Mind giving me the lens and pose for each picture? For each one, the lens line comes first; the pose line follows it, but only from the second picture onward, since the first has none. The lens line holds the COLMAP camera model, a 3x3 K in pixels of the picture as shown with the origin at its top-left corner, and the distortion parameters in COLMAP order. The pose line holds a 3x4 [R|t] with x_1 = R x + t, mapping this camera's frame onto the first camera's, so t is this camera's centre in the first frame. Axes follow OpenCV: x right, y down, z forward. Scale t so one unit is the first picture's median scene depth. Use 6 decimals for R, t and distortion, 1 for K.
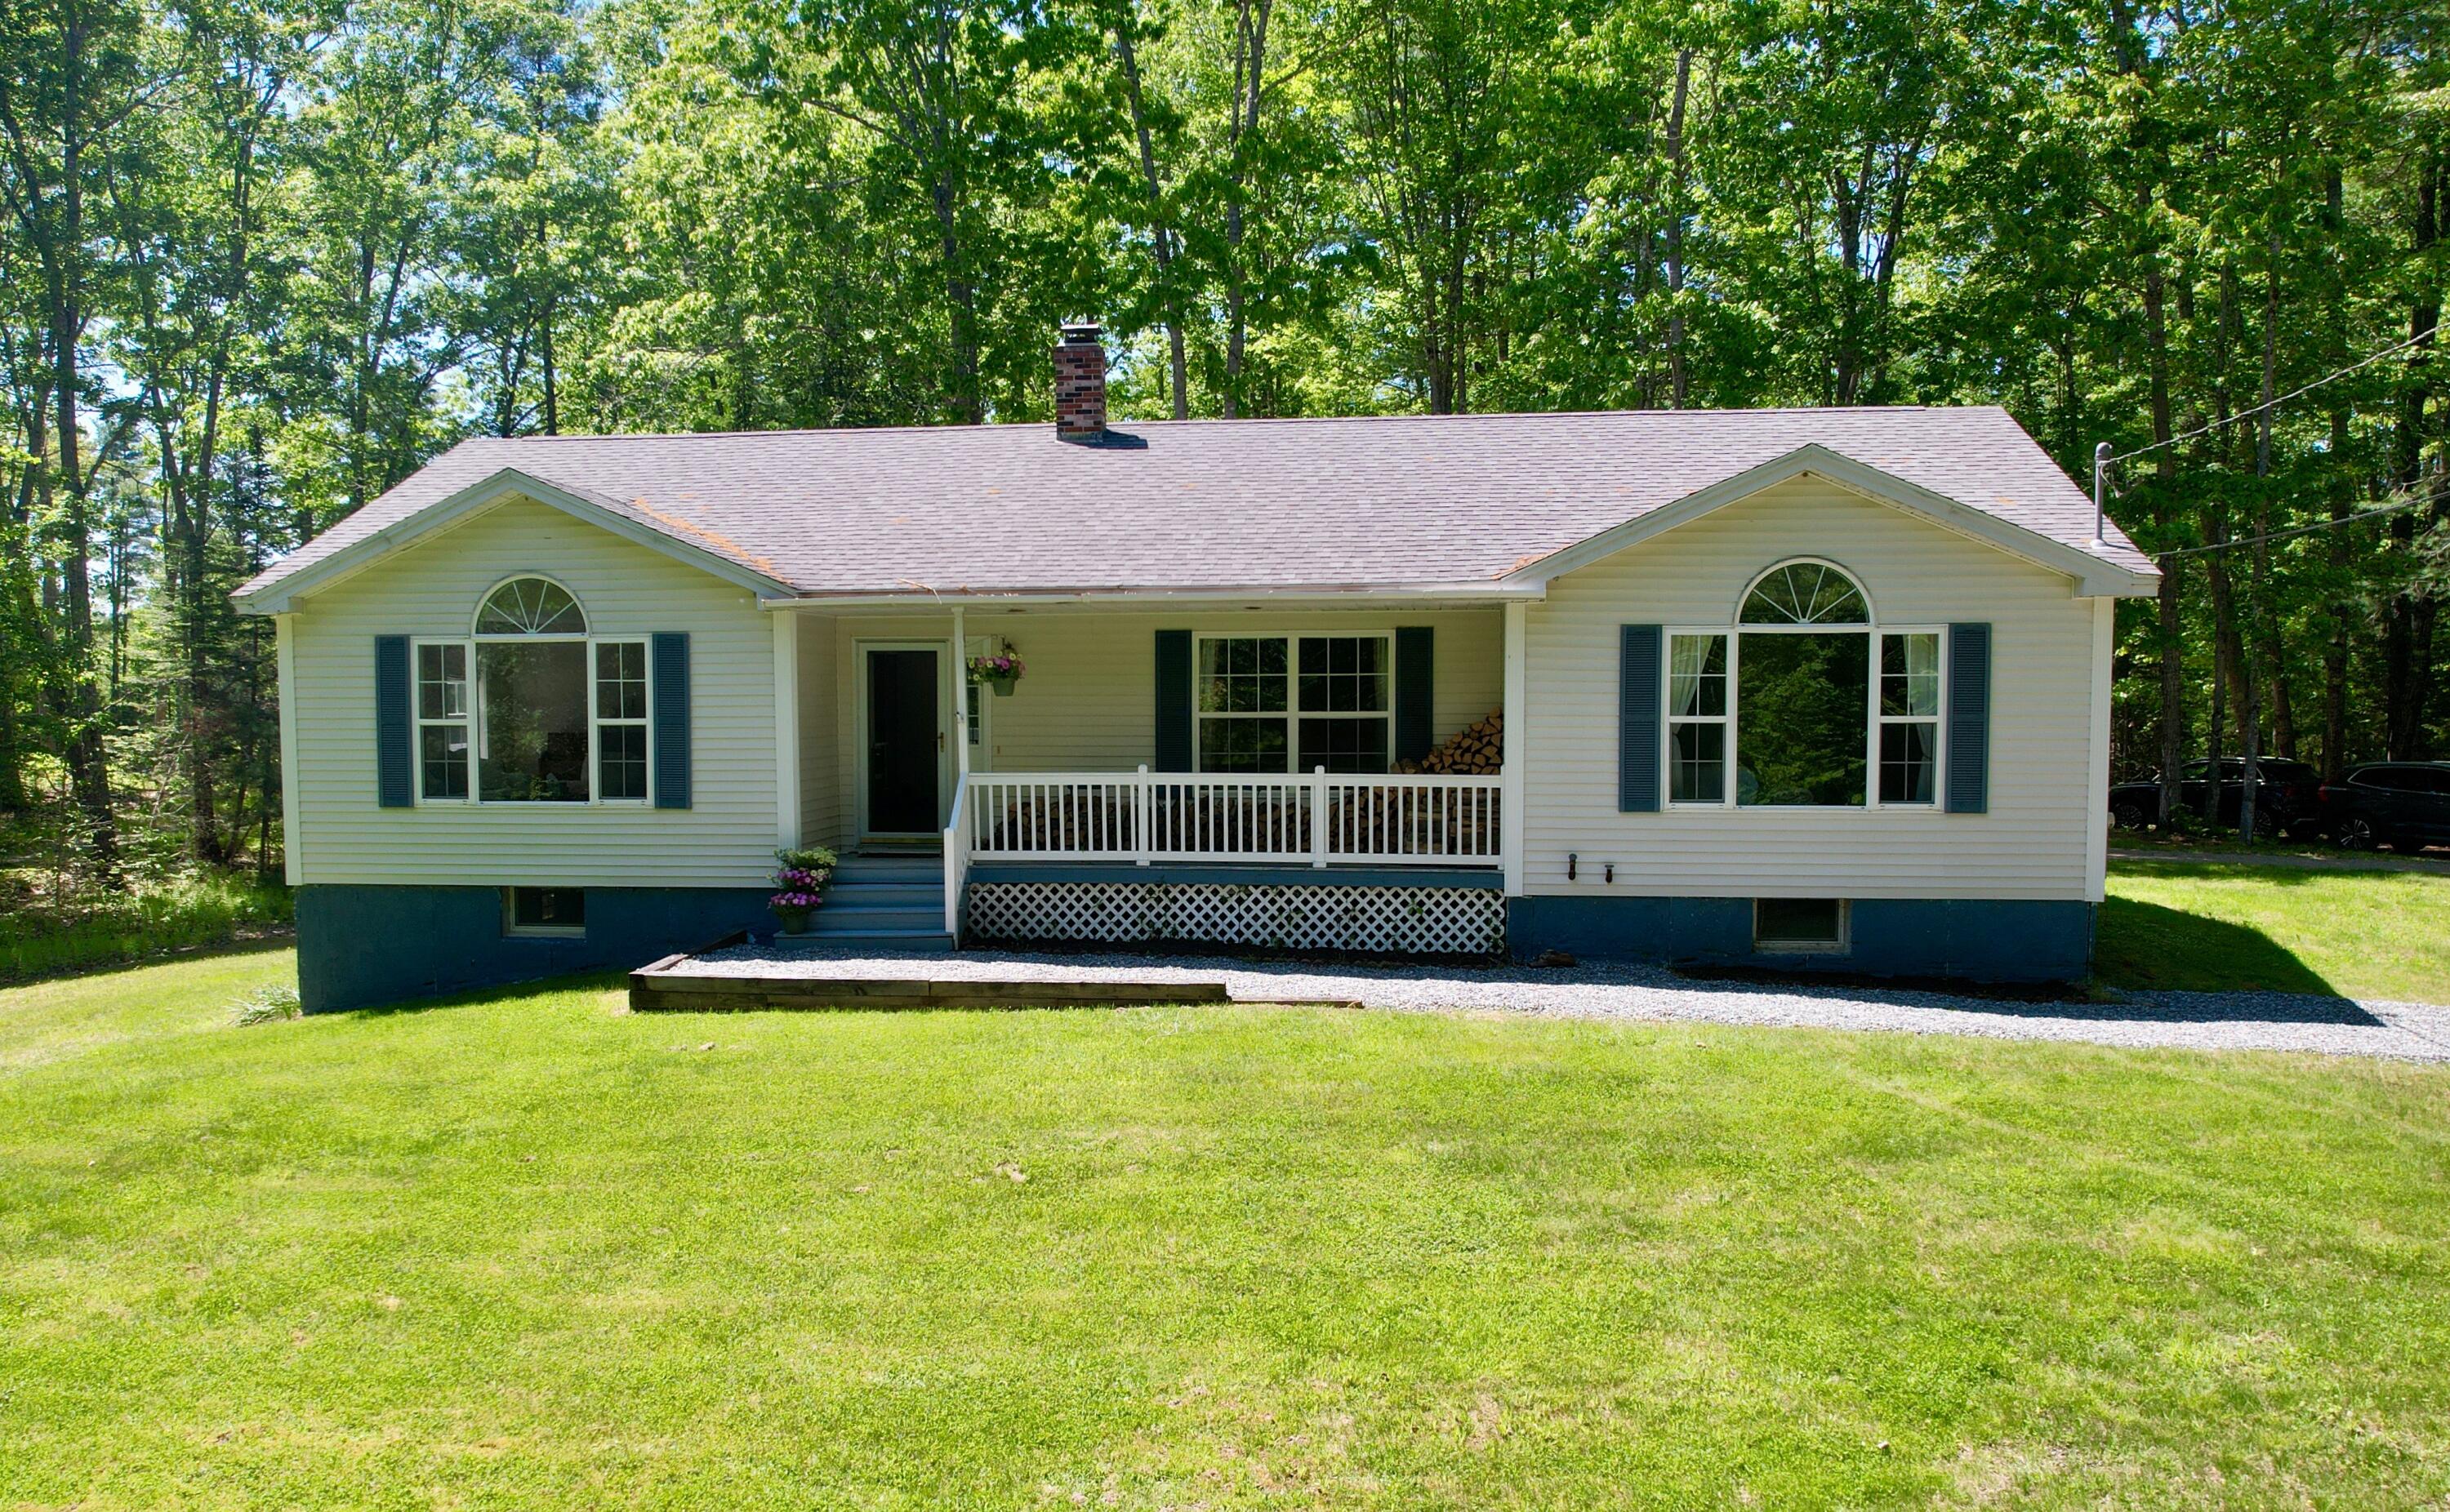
lens RADIAL K [[1979.3, 0, 1225.0], [0, 1979.3, 856.9], [0, 0, 1]] dist [-0.064200, 0.041783]
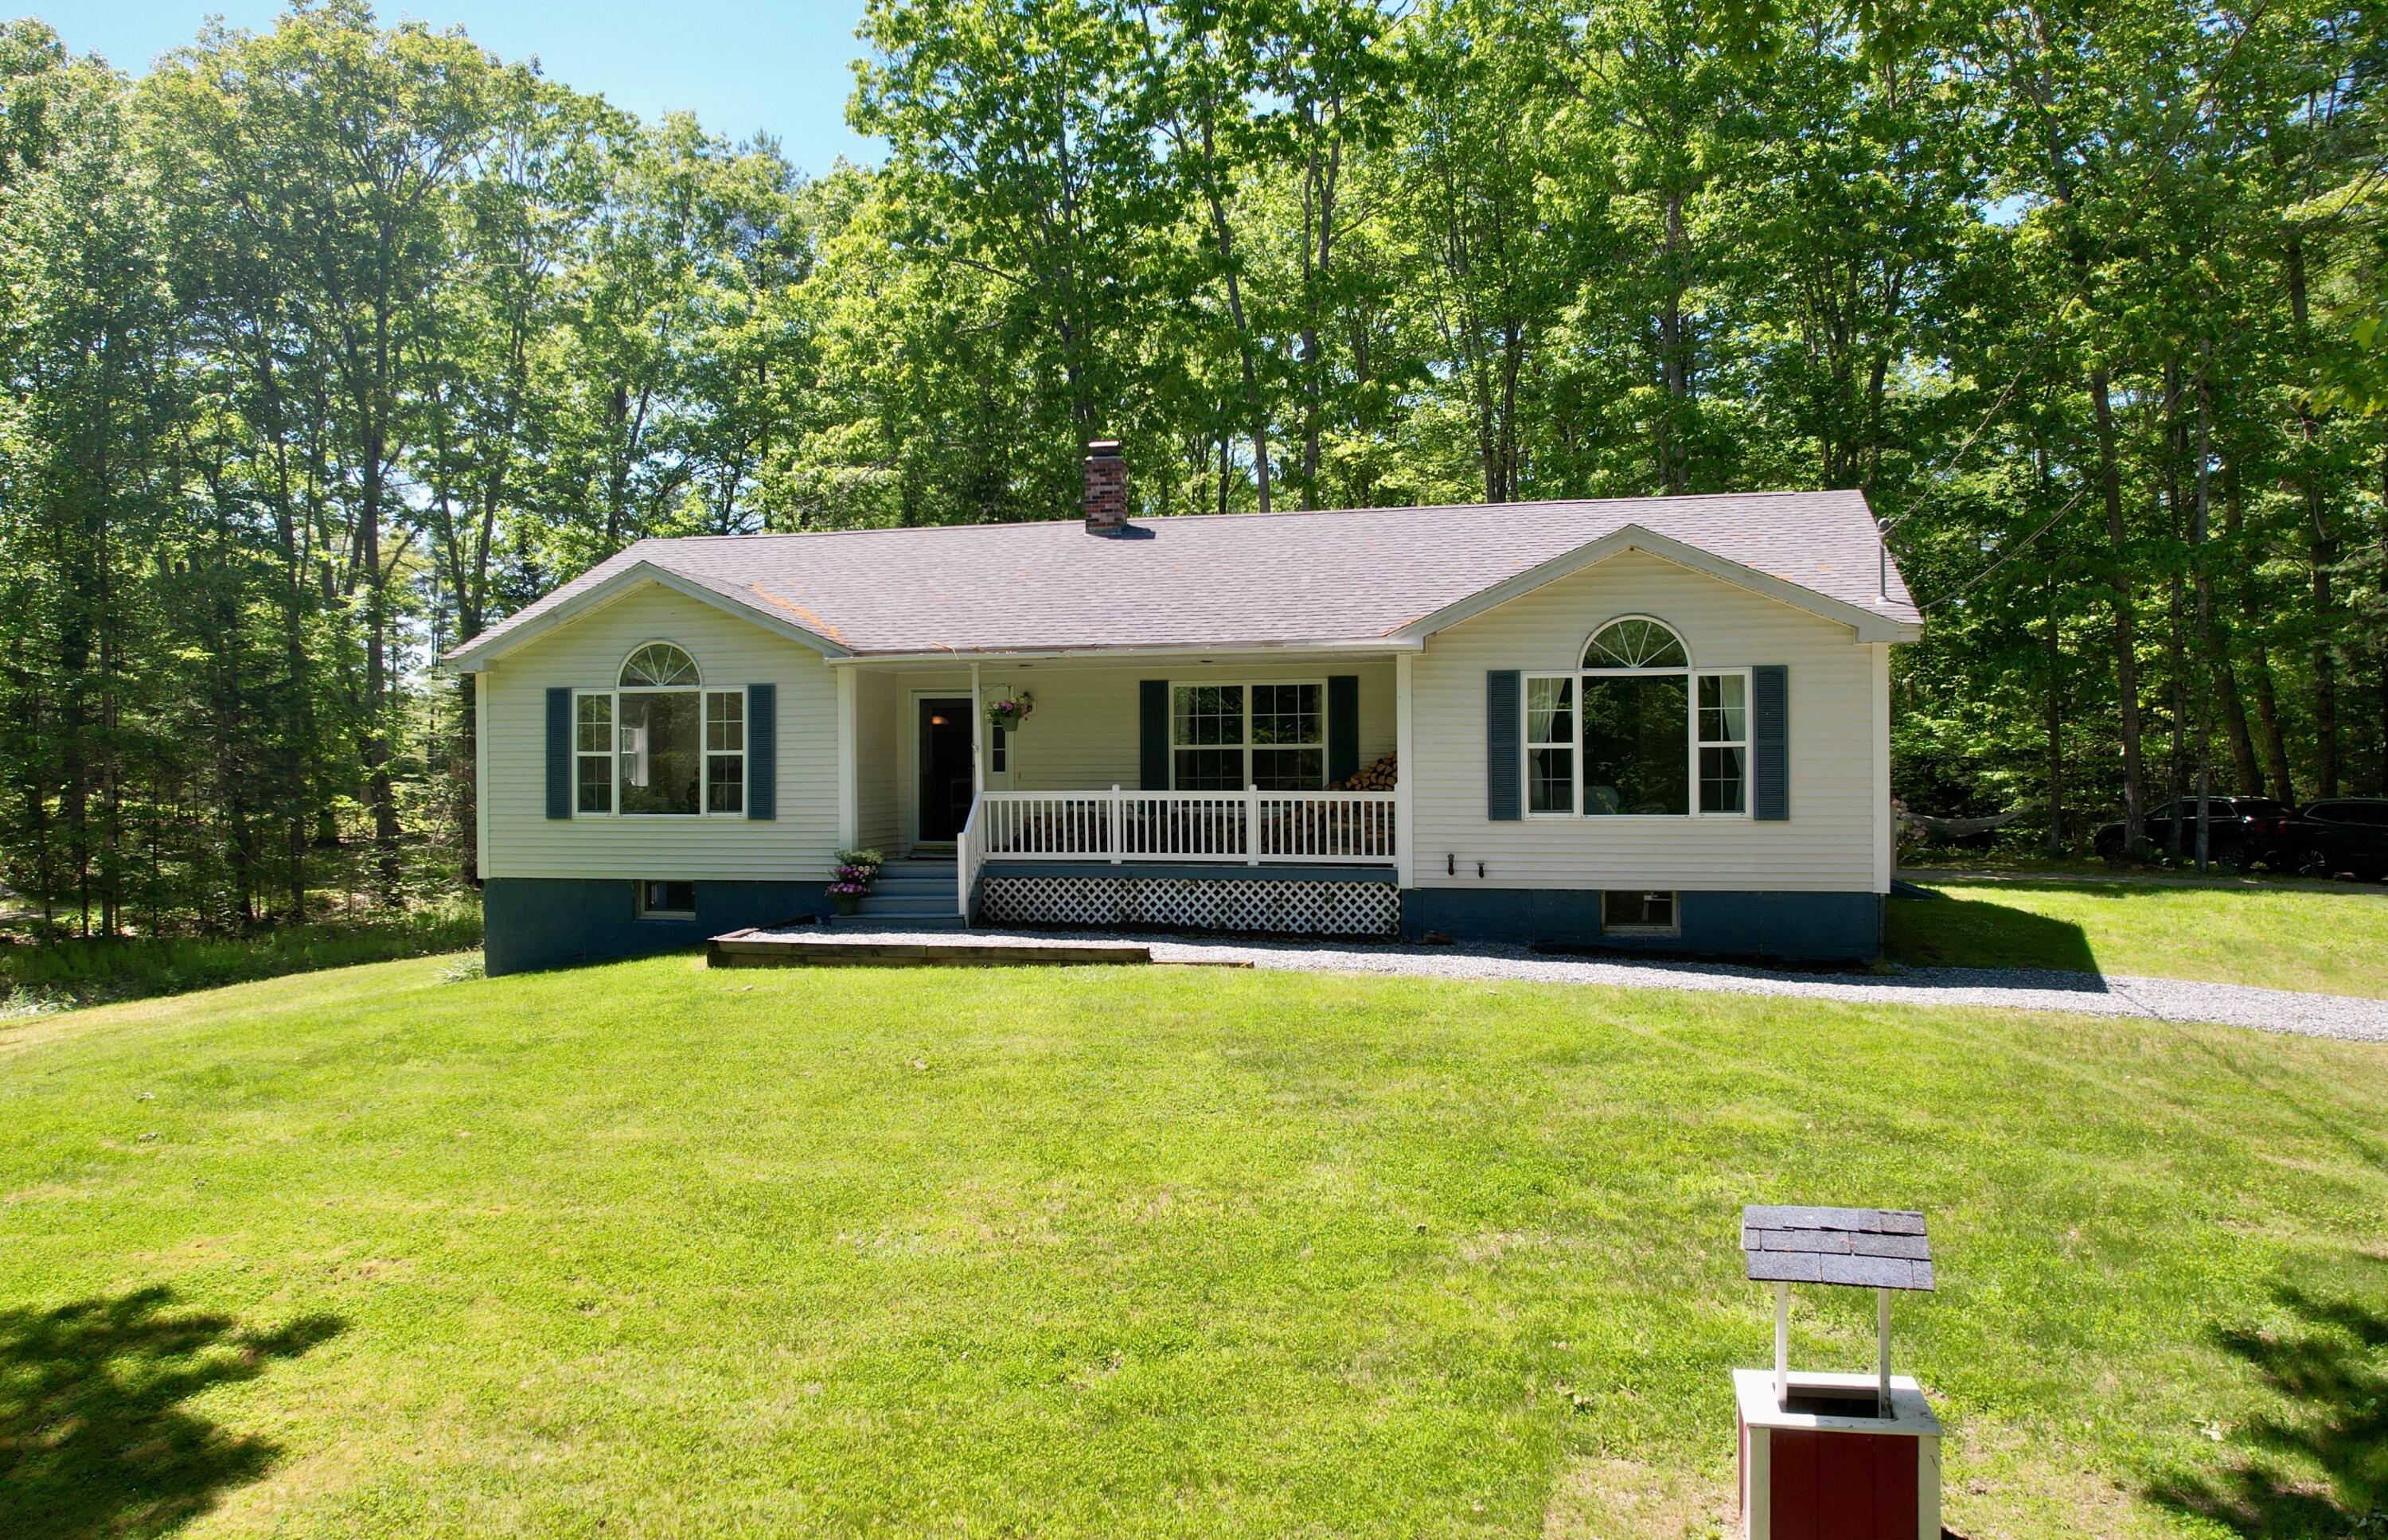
lens RADIAL K [[1789.3, 0, 1194.0], [0, 1789.3, 770.0], [0, 0, 1]] dist [-0.064062, 0.057319]
pose [[0.993630, -0.003050, -0.112654, 0.137543], [-0.005488, 0.997139, -0.075397, 0.030487], [0.112562, 0.075535, 0.990770, -0.134535]]
